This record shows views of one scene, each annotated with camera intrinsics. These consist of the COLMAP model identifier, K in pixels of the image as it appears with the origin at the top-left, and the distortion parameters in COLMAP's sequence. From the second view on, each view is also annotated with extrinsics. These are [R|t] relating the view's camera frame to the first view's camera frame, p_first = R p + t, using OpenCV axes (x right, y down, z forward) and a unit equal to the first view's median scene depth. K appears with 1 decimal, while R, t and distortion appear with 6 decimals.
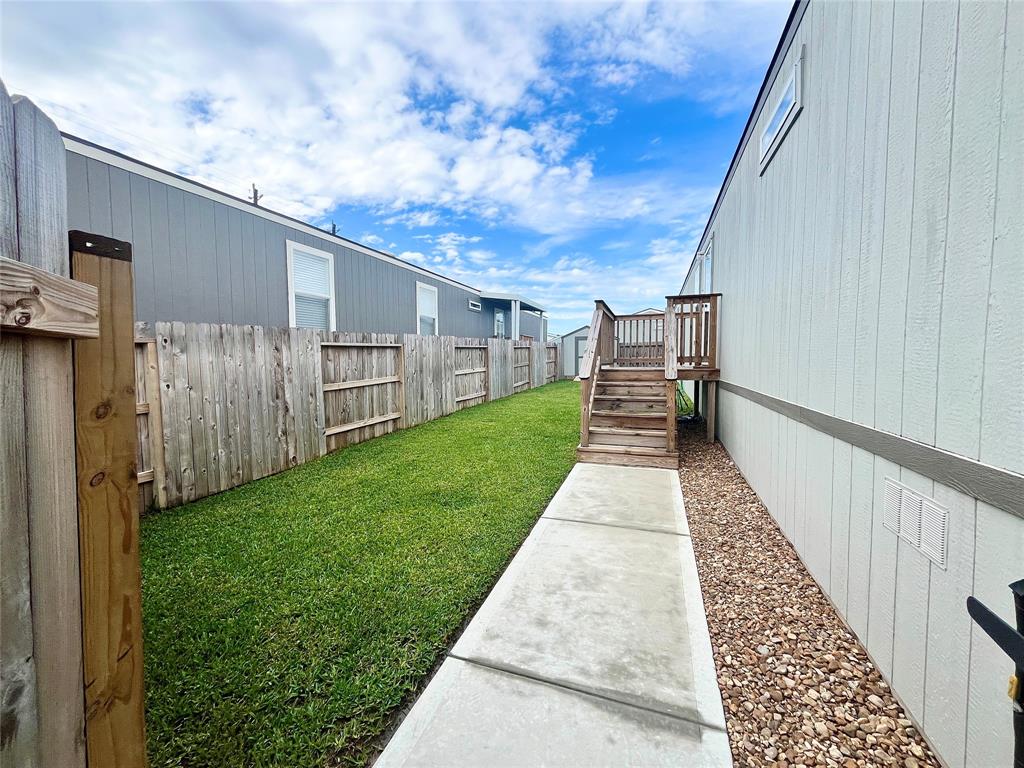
lens RADIAL K [[417.4, 0, 510.8], [0, 417.4, 383.1], [0, 0, 1]] dist [-0.002611, 0.000028]
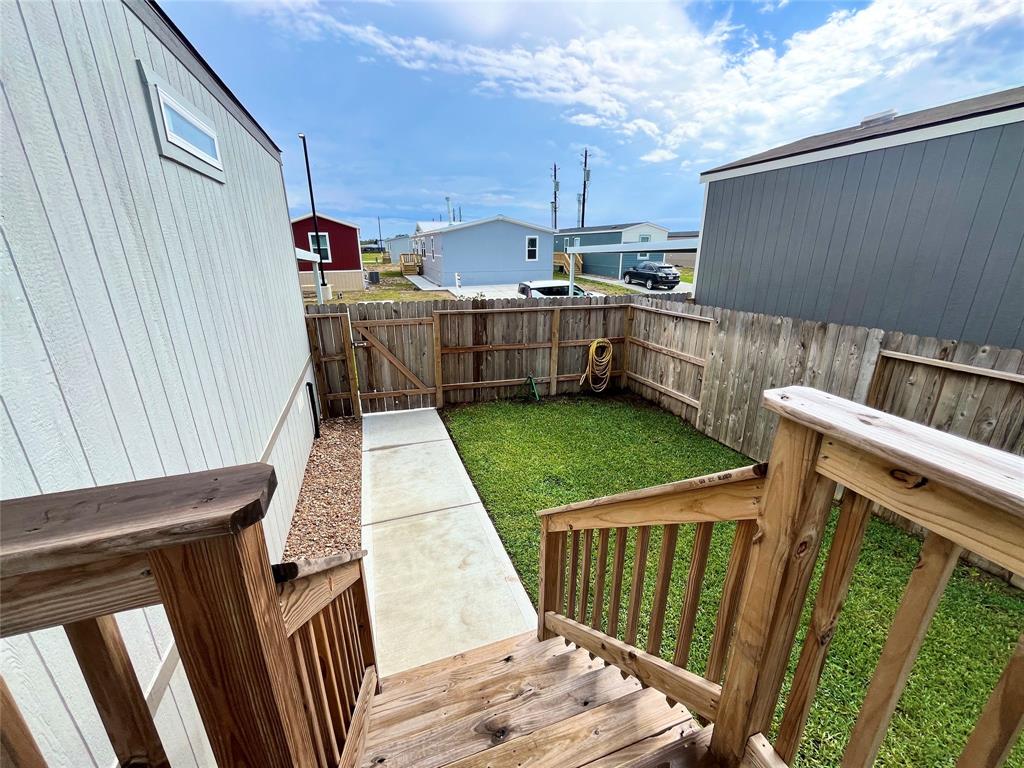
lens RADIAL K [[417.4, 0, 510.8], [0, 417.4, 383.1], [0, 0, 1]] dist [-0.002611, 0.000028]
pose [[-0.791125, 0.201429, -0.577536, 1.388901], [-0.022053, 0.934212, 0.356036, -0.954568], [0.611257, 0.294405, -0.734636, 4.029213]]
